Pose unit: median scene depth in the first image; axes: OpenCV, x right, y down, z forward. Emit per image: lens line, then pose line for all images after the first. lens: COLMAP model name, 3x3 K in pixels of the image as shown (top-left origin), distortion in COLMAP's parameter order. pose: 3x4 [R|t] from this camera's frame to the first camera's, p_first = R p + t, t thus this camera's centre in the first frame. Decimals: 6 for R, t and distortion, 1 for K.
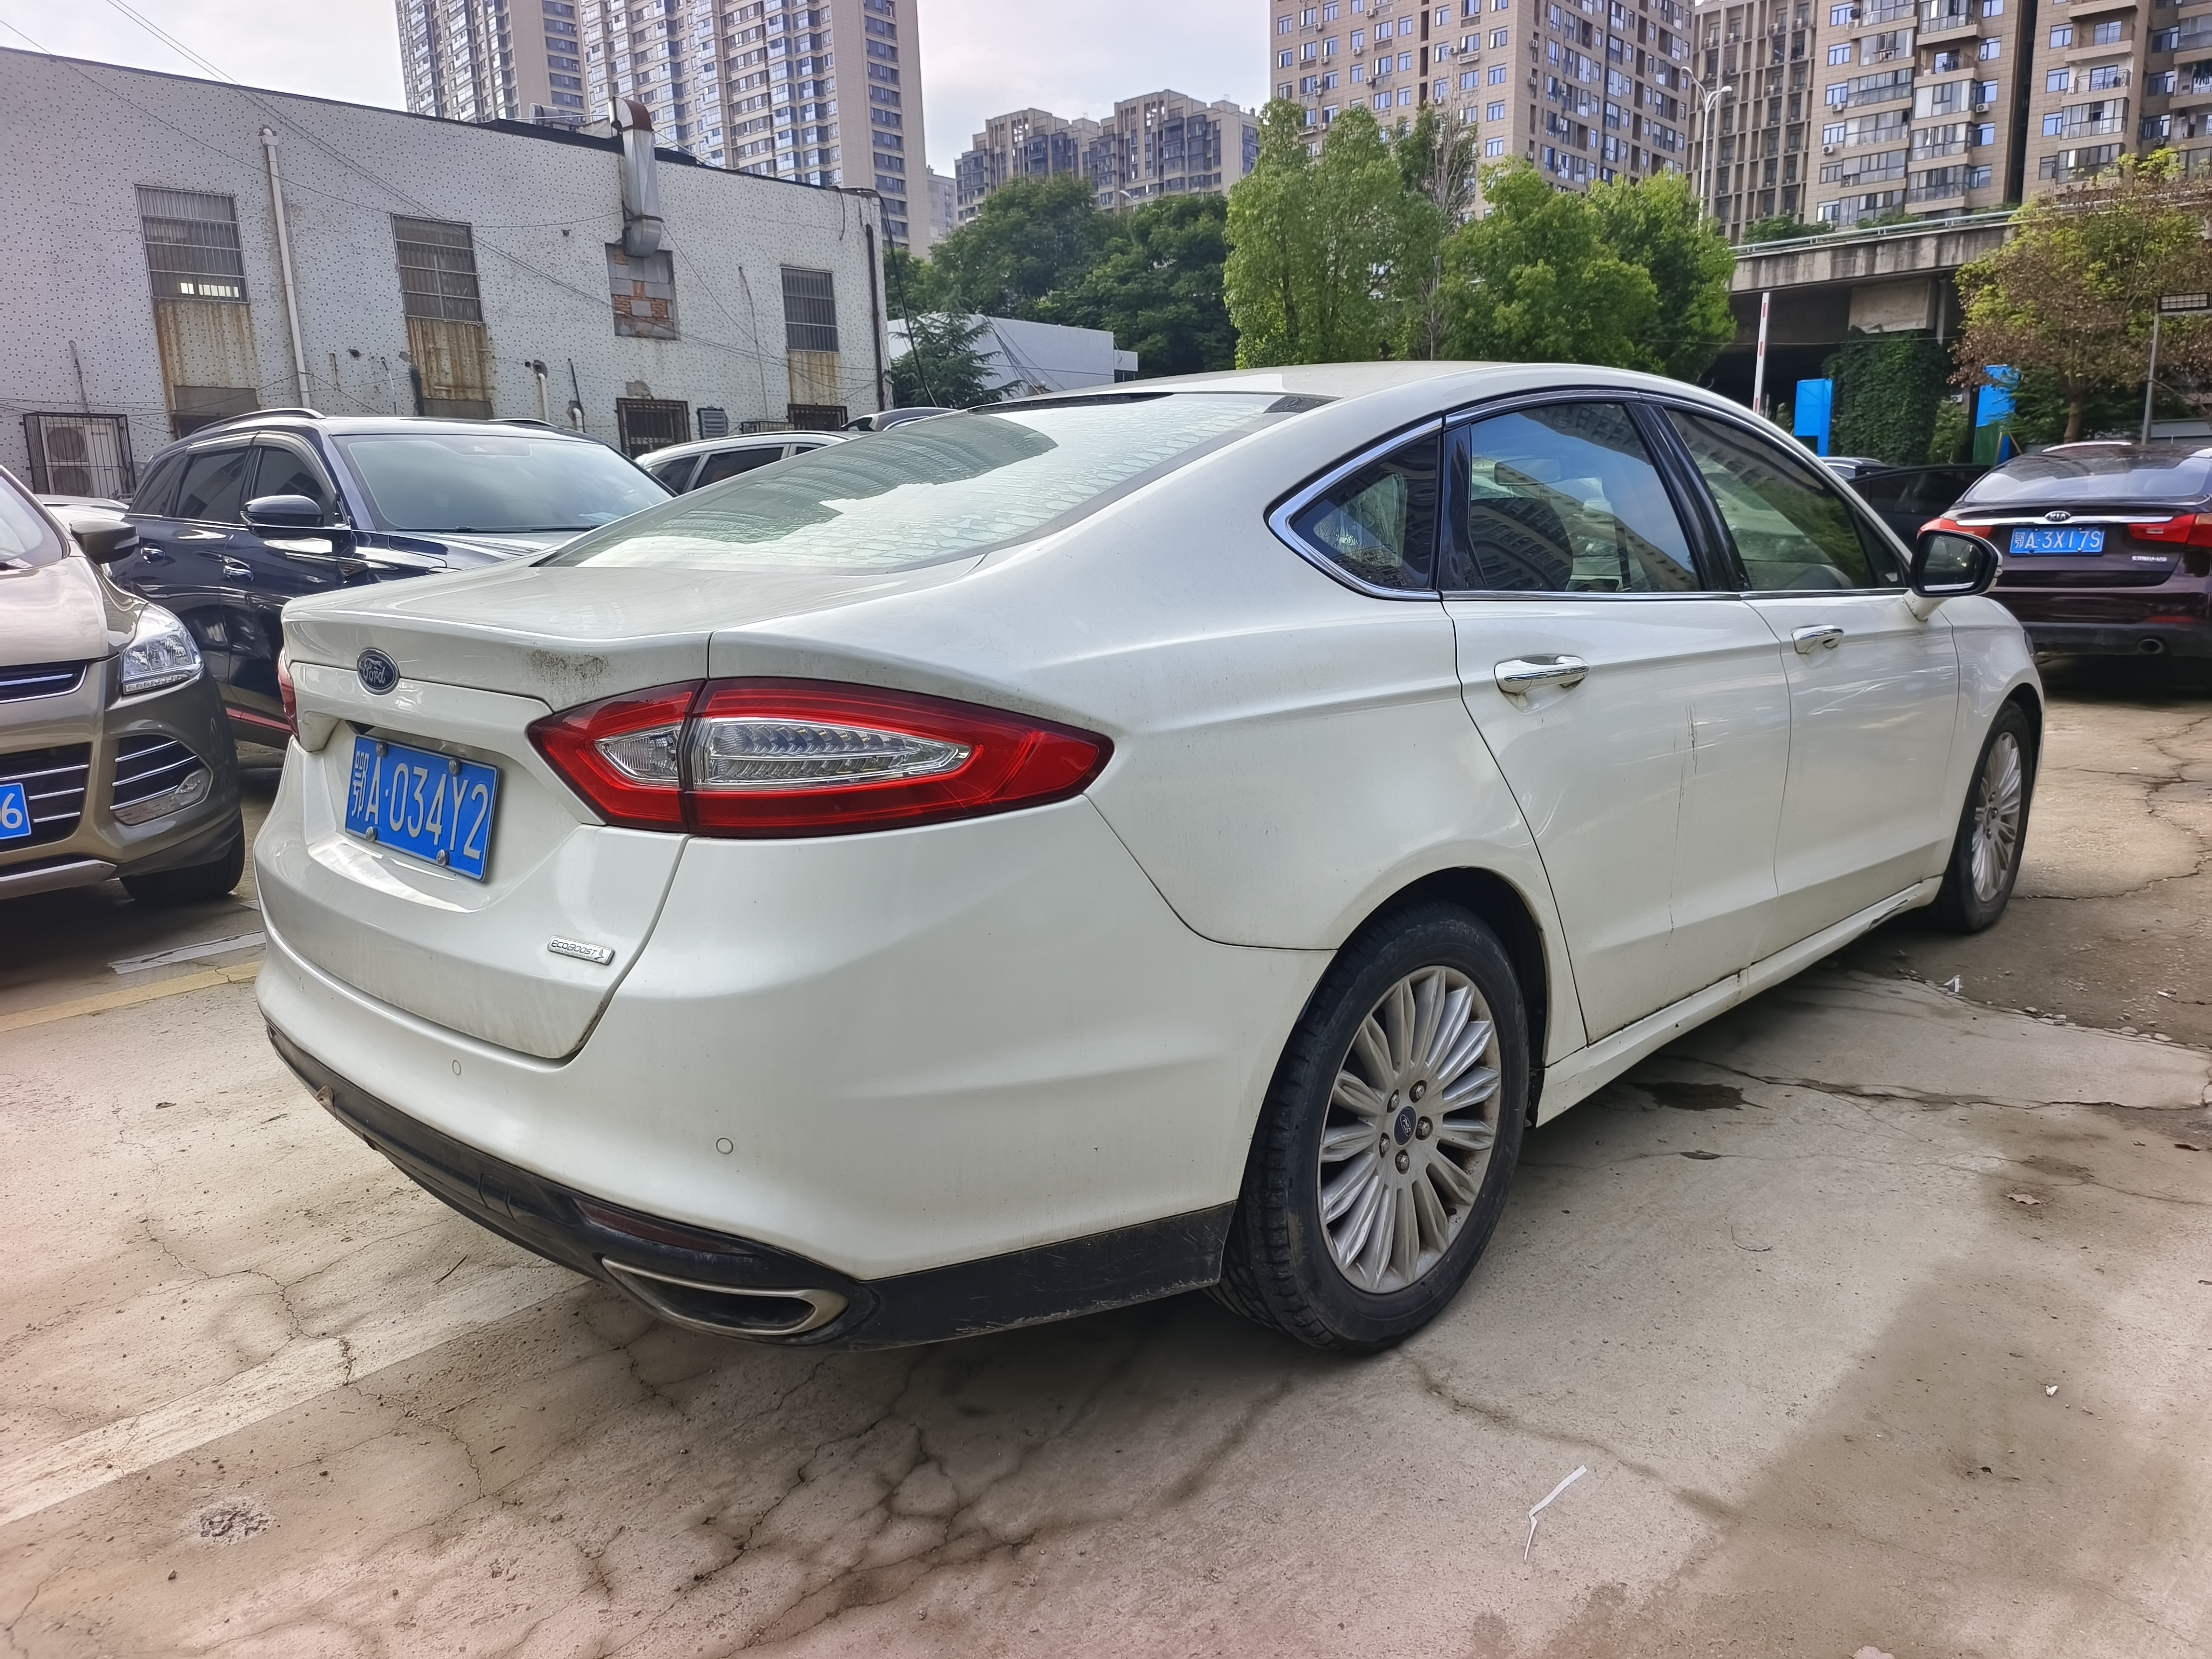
lens RADIAL K [[1524.3, 0, 1106.0], [0, 1524.3, 829.5], [0, 0, 1]] dist [0.089563, -0.091403]
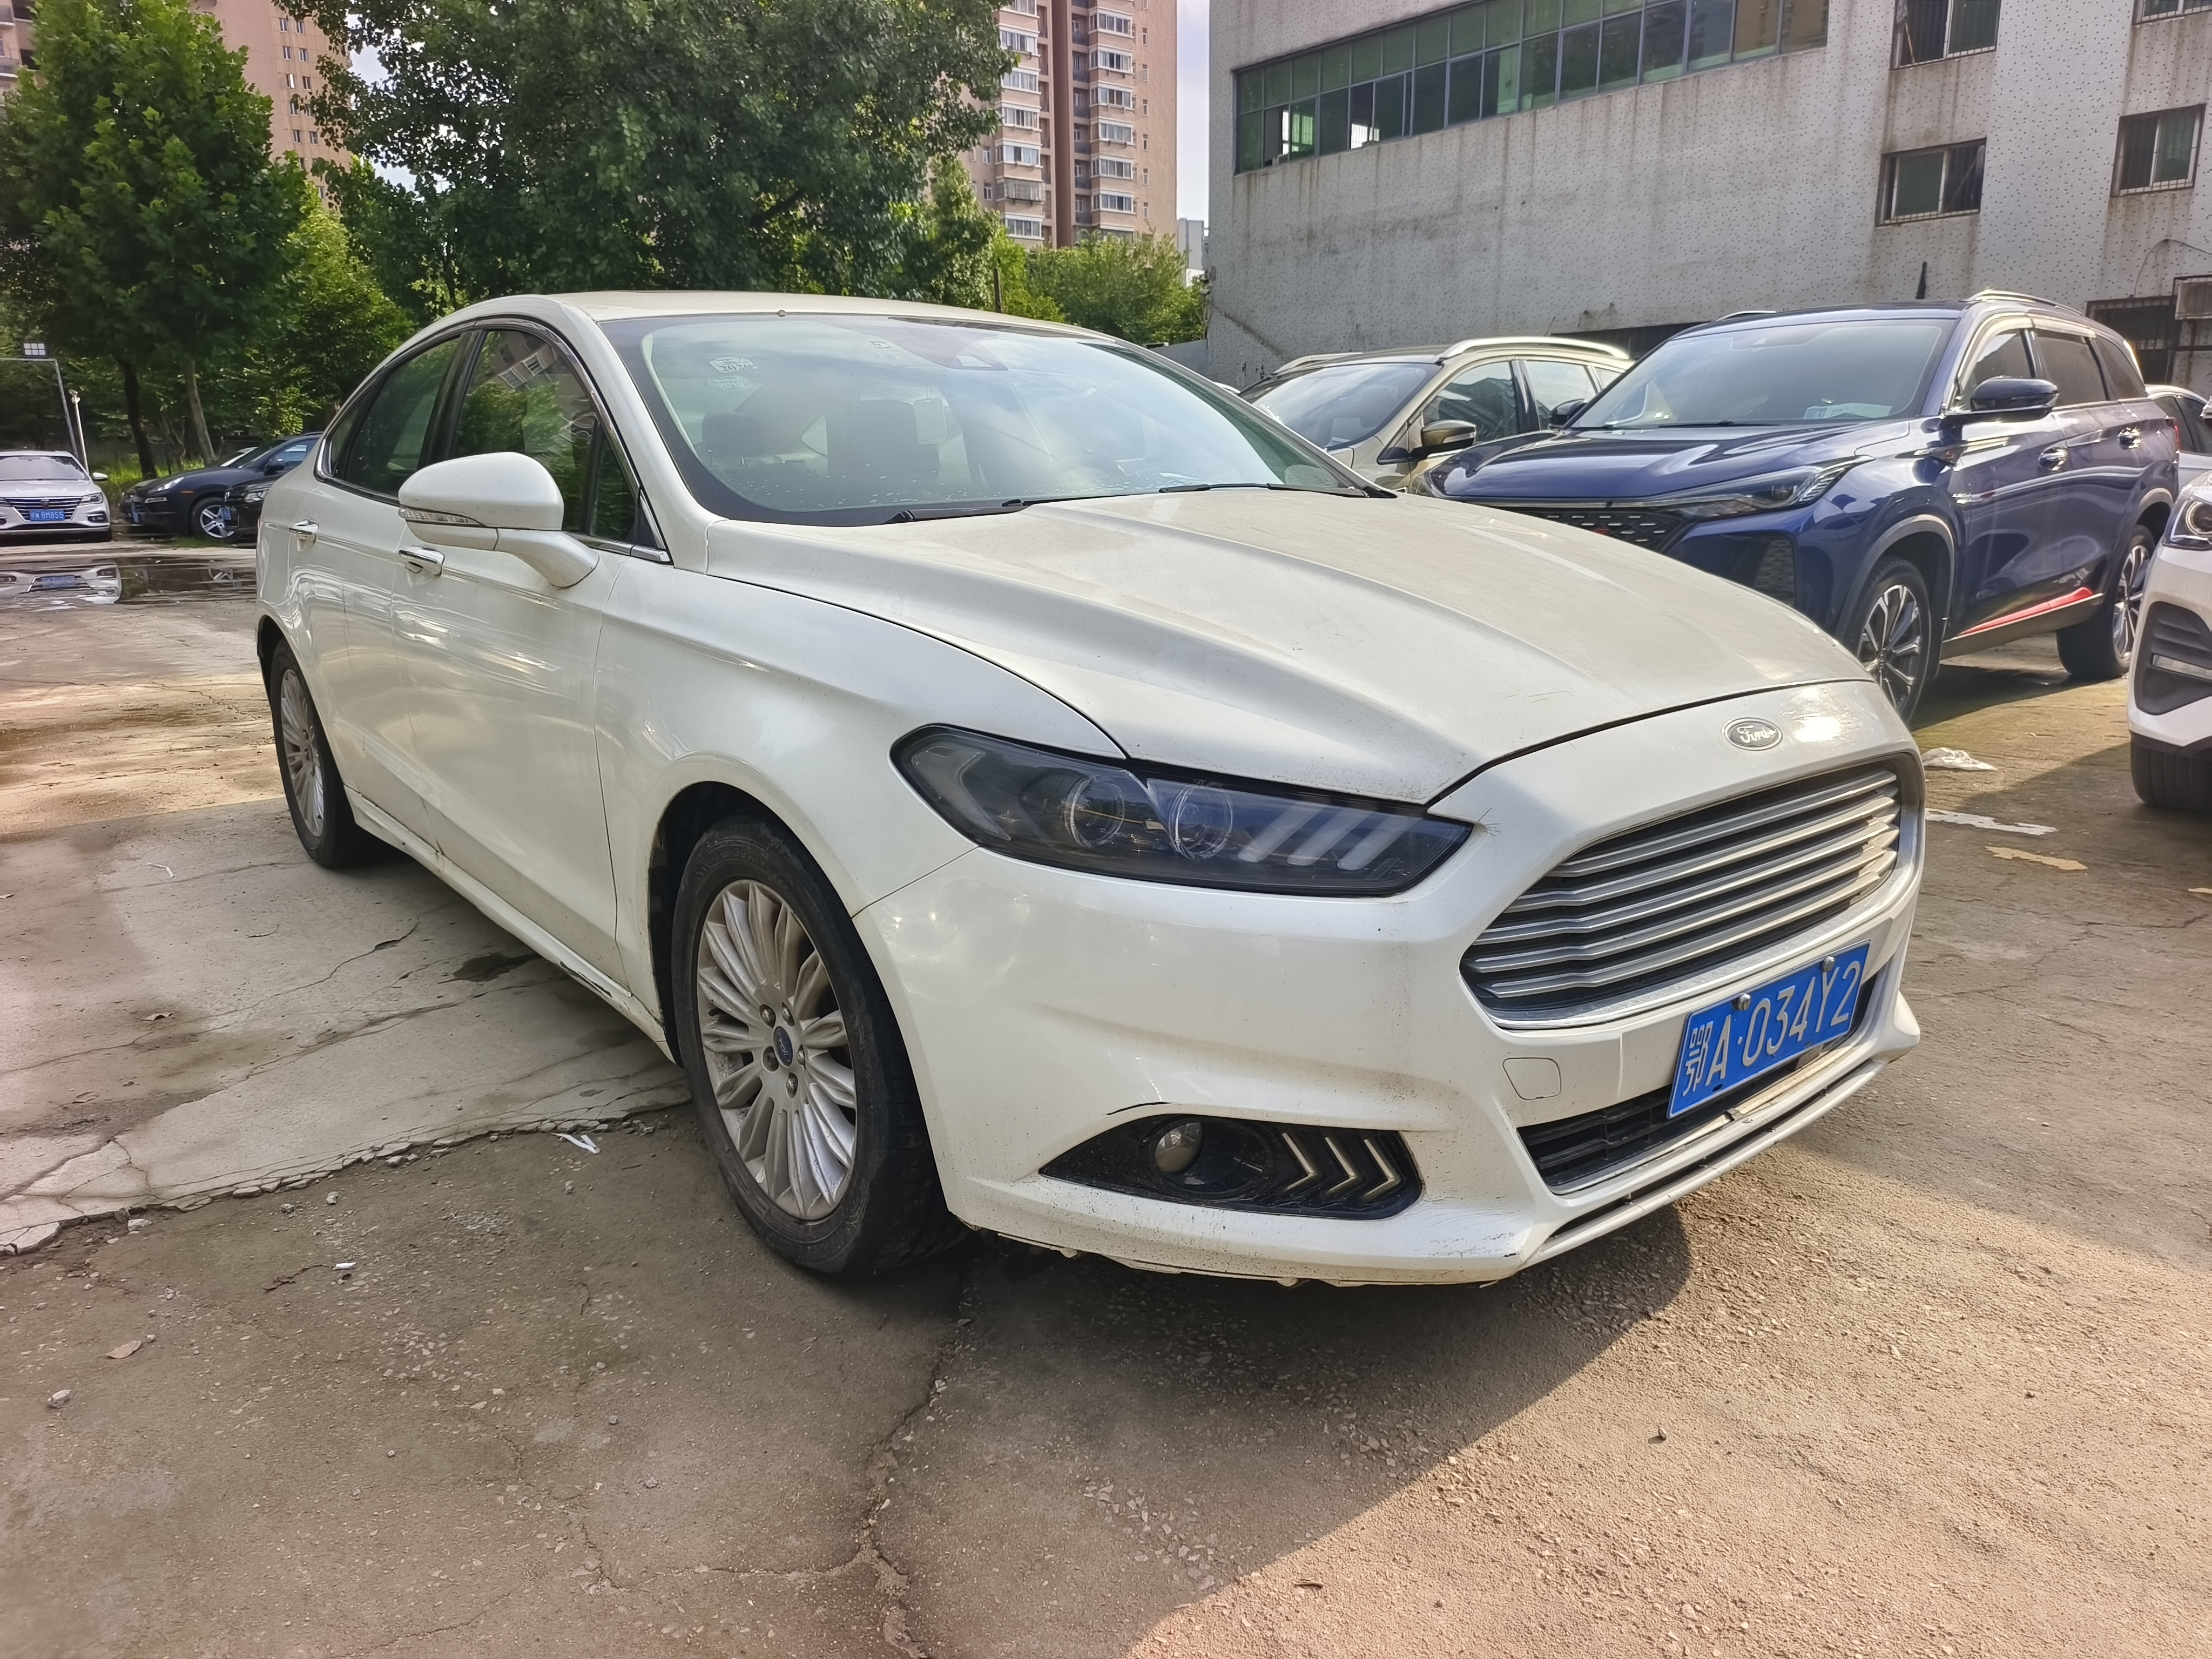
lens RADIAL K [[1524.3, 0, 1106.0], [0, 1524.3, 829.5], [0, 0, 1]] dist [0.089563, -0.091403]
pose [[-0.145253, 0.266735, -0.952761, 0.112804], [-0.173398, 0.941207, 0.289935, -0.026391], [0.974081, 0.207321, -0.090462, 0.127207]]
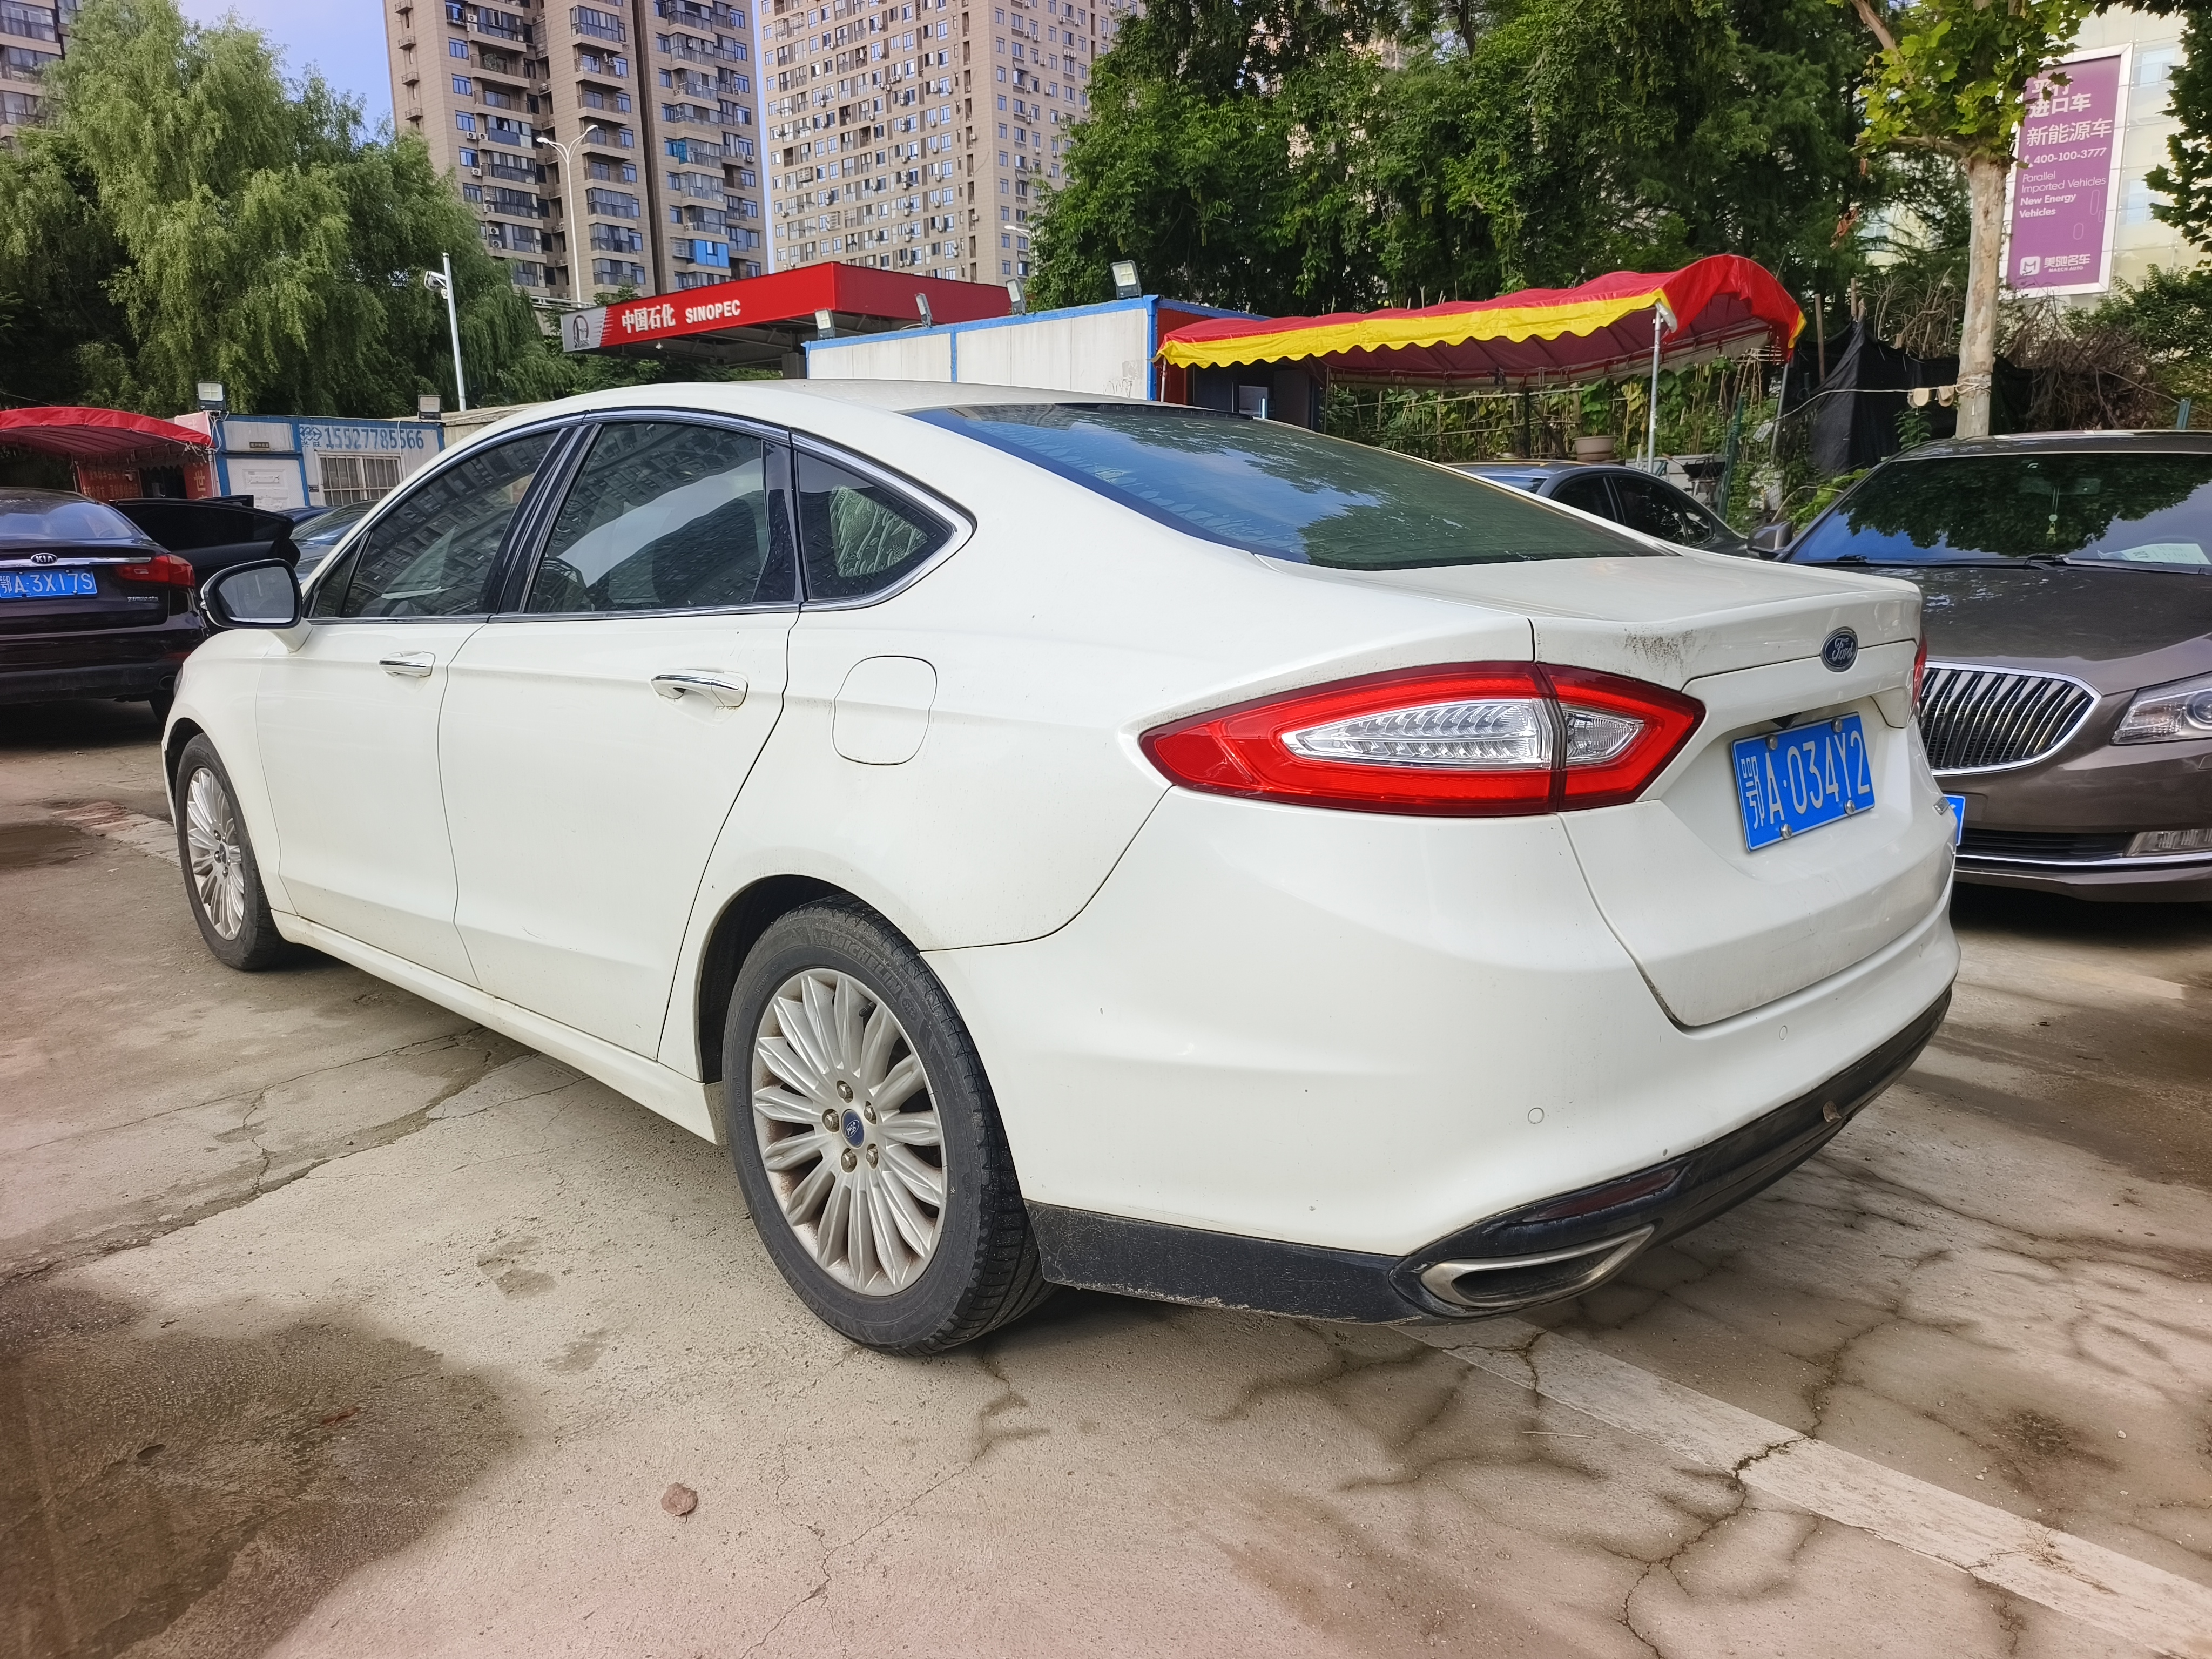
lens RADIAL K [[1552.0, 0, 1106.0], [0, 1552.0, 829.5], [0, 0, 1]] dist [0.090609, -0.104624]
pose [[-0.020229, -0.166075, 0.985906, -0.079810], [0.207412, 0.963957, 0.166634, -0.013796], [-0.978045, 0.207859, 0.014946, 0.078506]]
